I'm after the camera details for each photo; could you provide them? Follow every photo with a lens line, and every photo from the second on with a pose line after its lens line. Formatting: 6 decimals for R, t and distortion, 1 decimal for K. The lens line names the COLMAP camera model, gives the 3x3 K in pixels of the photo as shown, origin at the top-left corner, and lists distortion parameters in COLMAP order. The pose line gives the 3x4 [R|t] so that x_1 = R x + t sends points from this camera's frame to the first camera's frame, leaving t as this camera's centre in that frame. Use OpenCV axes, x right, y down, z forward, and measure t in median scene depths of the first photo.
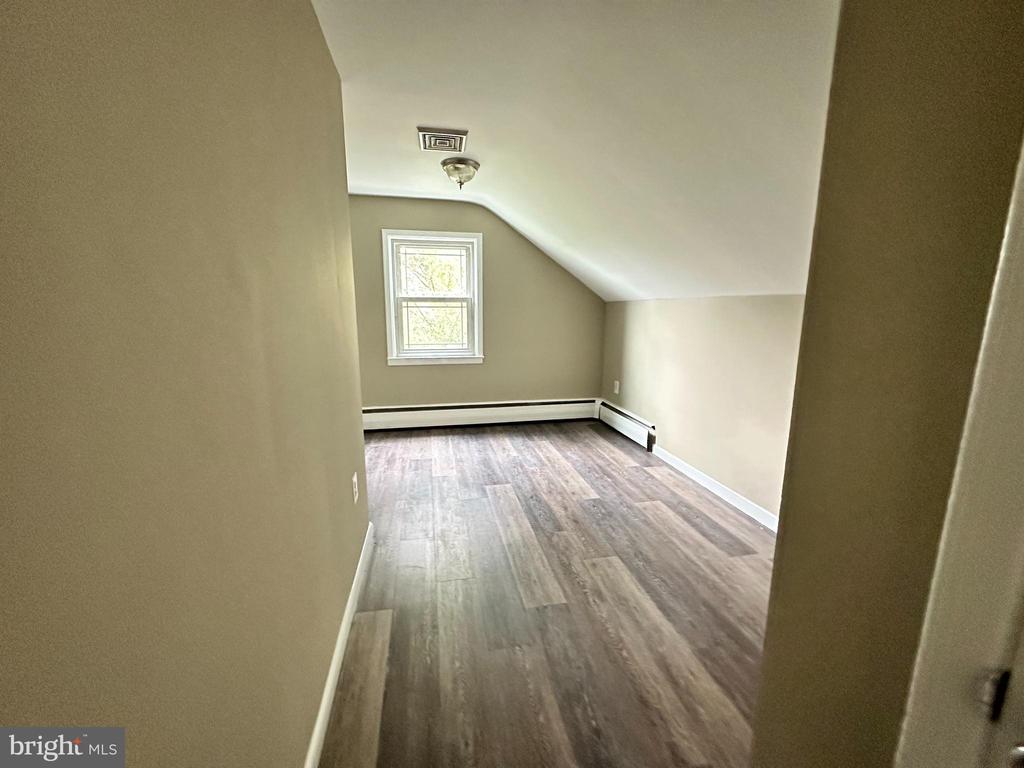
lens RADIAL K [[406.5, 0, 510.6], [0, 406.5, 380.9], [0, 0, 1]] dist [0.001668, -0.000169]
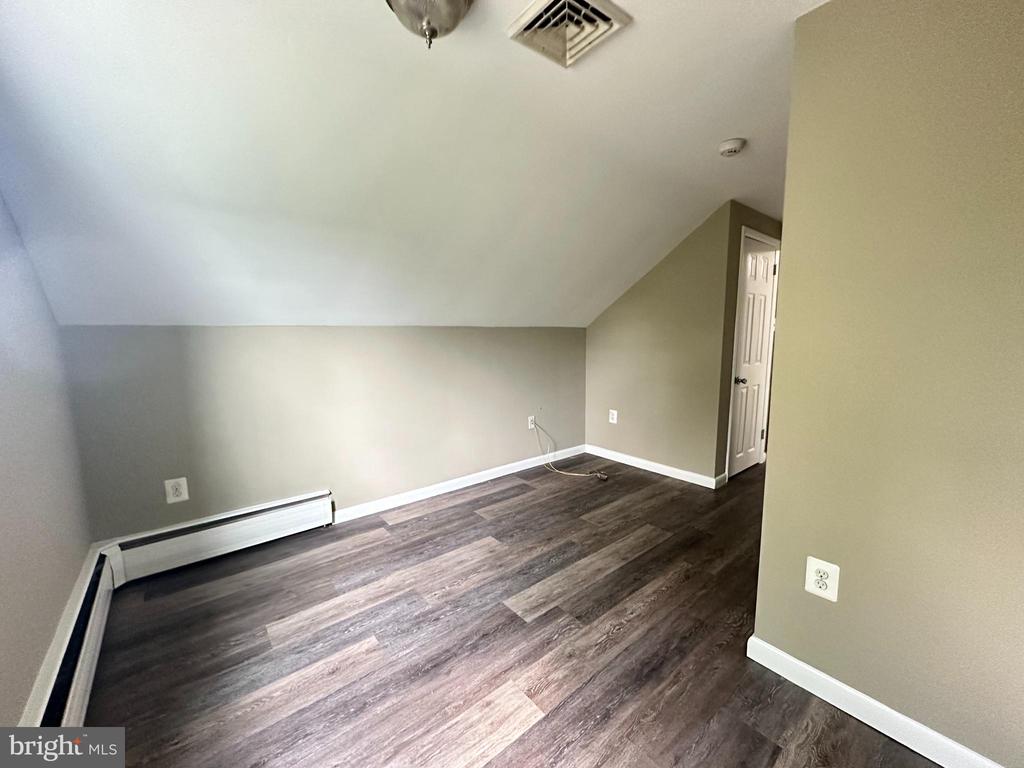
lens RADIAL K [[406.5, 0, 516.3], [0, 406.5, 386.0], [0, 0, 1]] dist [0.001668, -0.000169]
pose [[-0.467525, -0.113326, 0.876686, -0.462902], [0.166531, 0.962700, 0.213253, -0.183932], [-0.868152, 0.245697, -0.431213, 0.999392]]
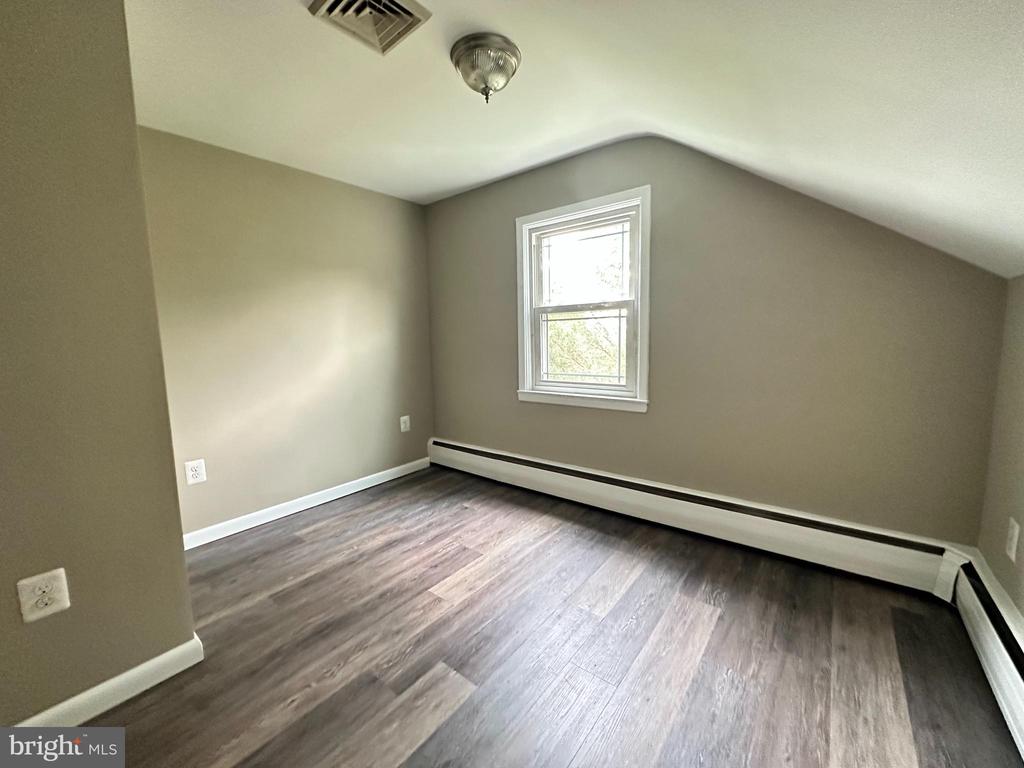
lens RADIAL K [[406.5, 0, 518.1], [0, 406.5, 382.7], [0, 0, 1]] dist [0.001668, -0.000169]
pose [[0.646087, 0.065766, -0.760425, 0.299546], [-0.110810, 0.993808, -0.008198, -0.074408], [0.755177, 0.089560, 0.649374, 0.599863]]
